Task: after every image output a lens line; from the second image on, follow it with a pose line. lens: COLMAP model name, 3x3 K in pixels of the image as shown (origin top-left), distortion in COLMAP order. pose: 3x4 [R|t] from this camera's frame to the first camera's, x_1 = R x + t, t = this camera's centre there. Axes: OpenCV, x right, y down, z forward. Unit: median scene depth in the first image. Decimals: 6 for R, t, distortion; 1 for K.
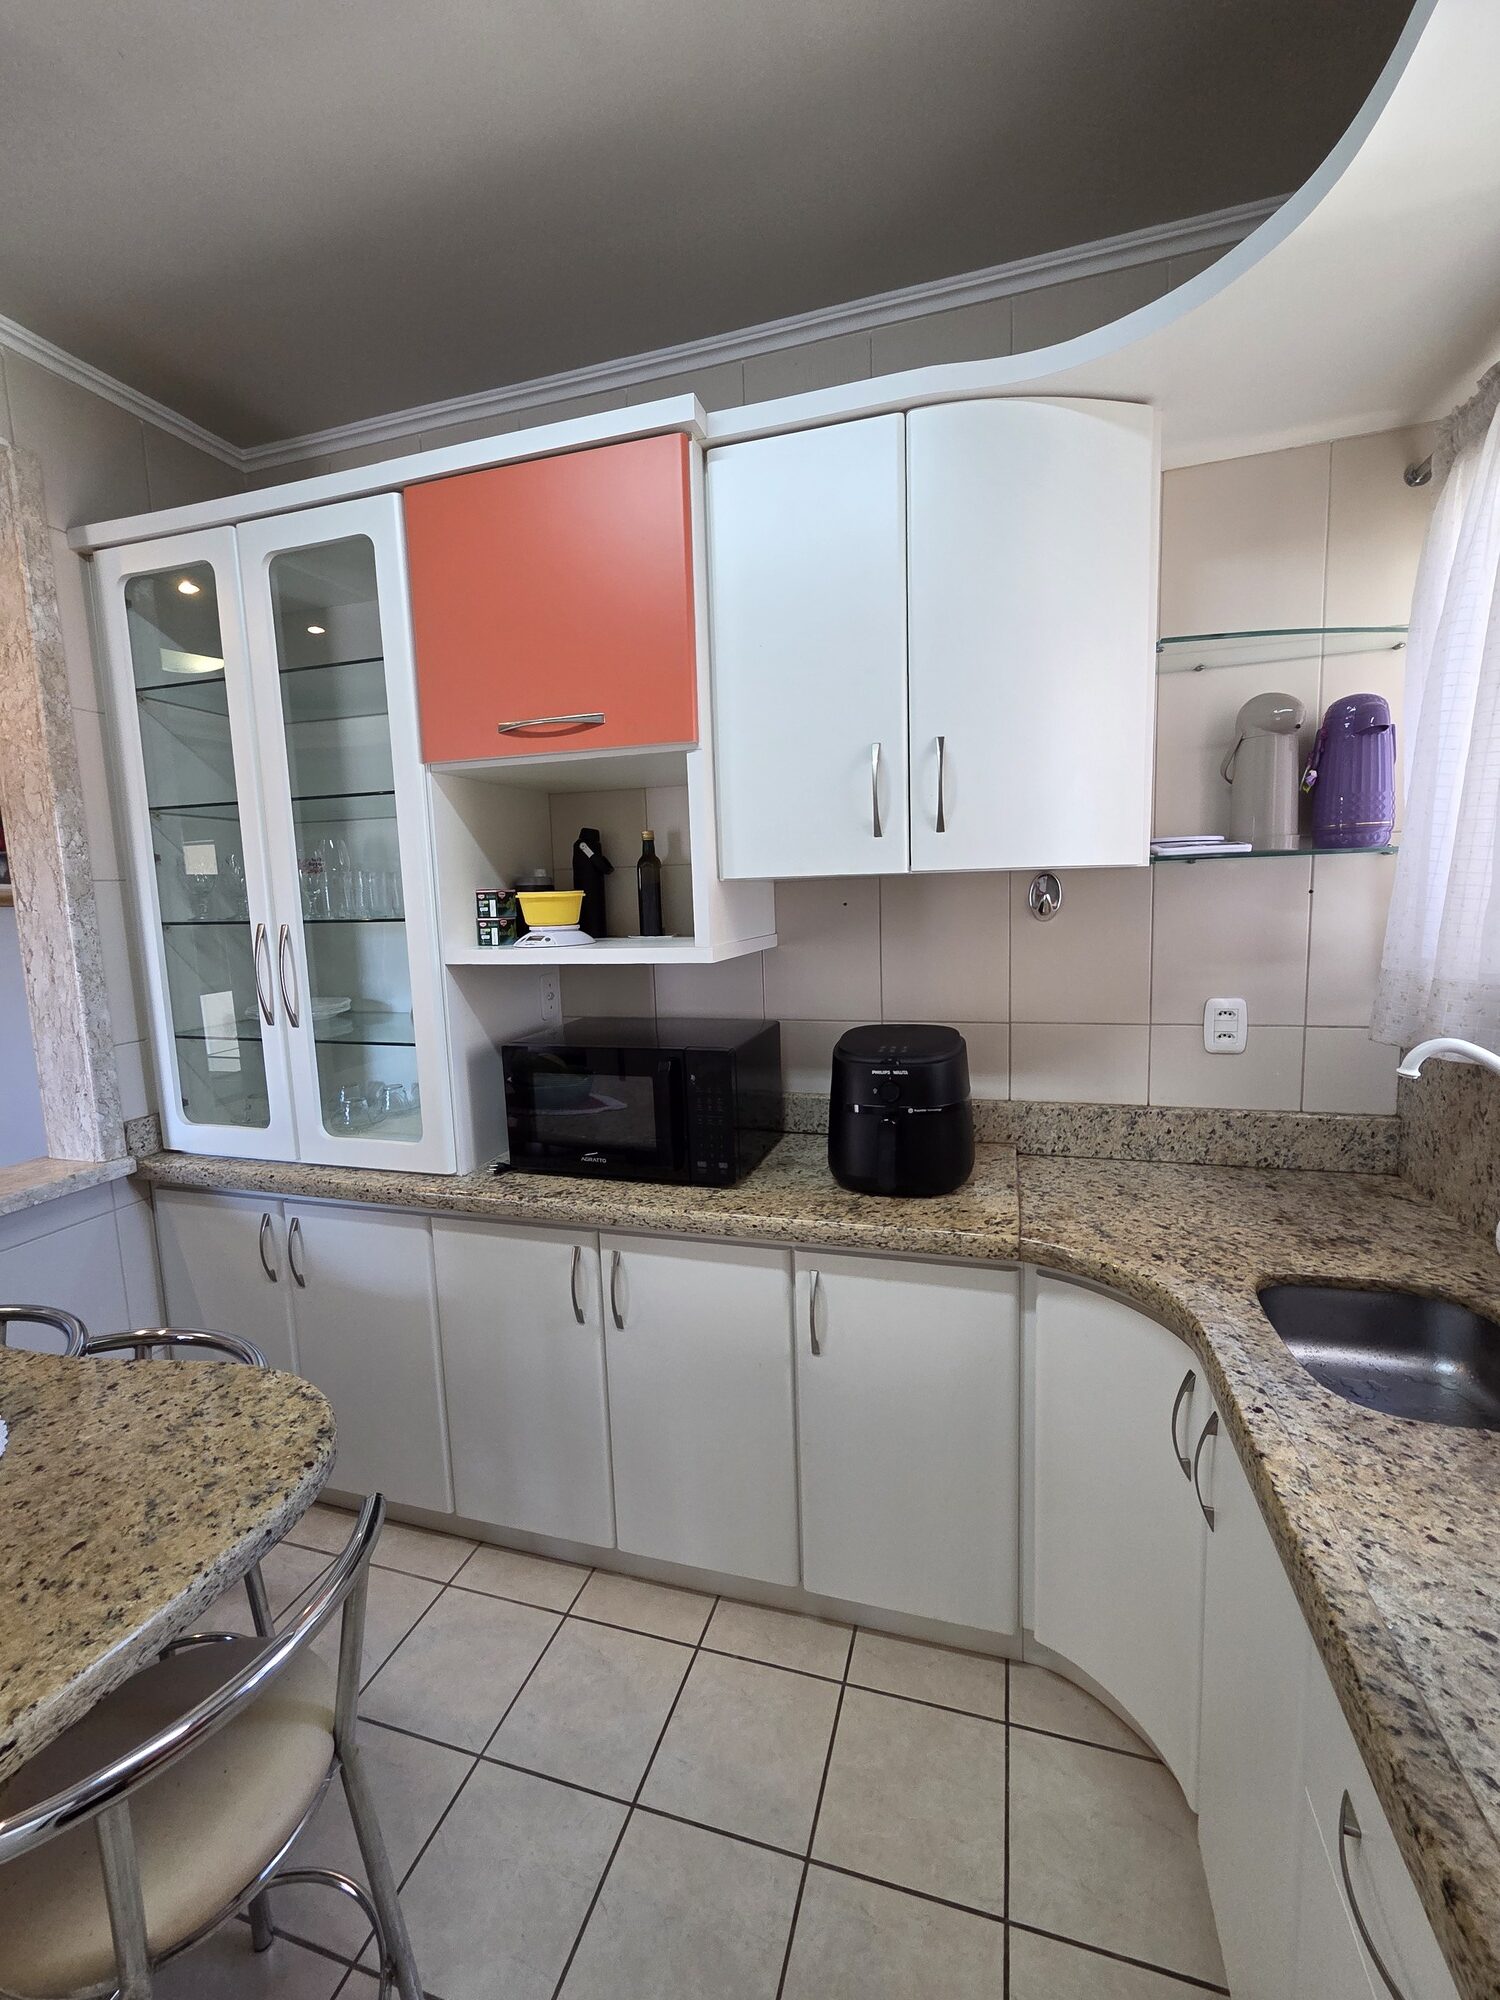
lens RADIAL K [[814.1, 0, 756.3], [0, 814.1, 989.0], [0, 0, 1]] dist [0.000527, 0.000032]
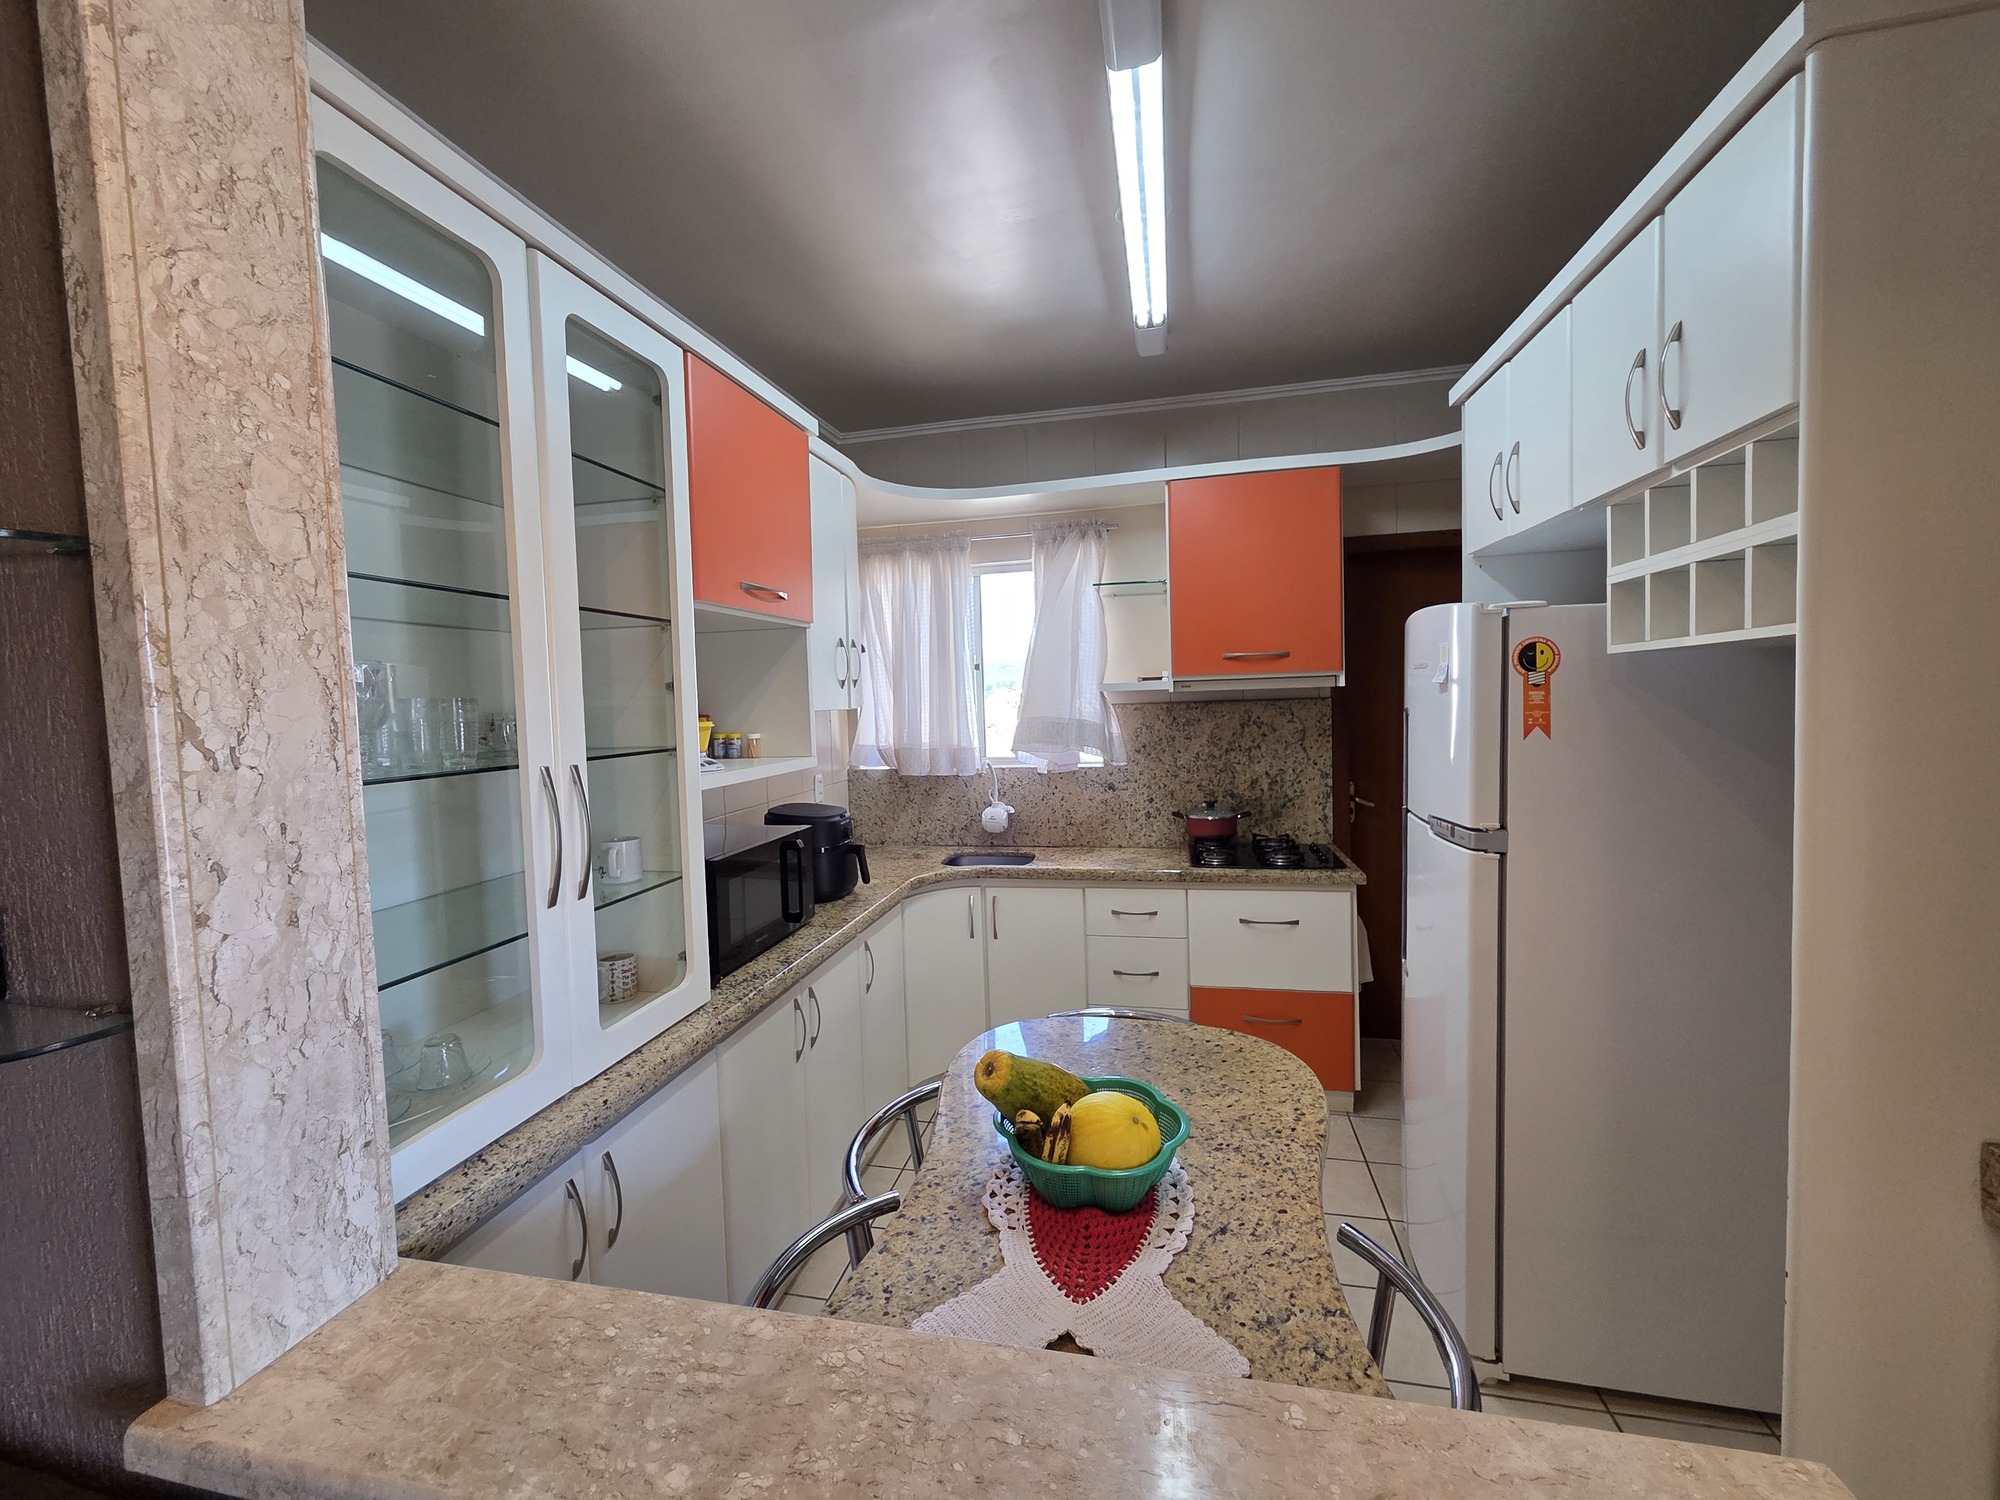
lens RADIAL K [[814.1, 0, 998.7], [0, 814.1, 744.3], [0, 0, 1]] dist [0.000527, 0.000032]
pose [[-0.069374, -0.027112, 0.997222, -1.371546], [0.151105, 0.987811, 0.037368, -0.066636], [-0.986080, 0.153277, -0.064431, 0.652761]]
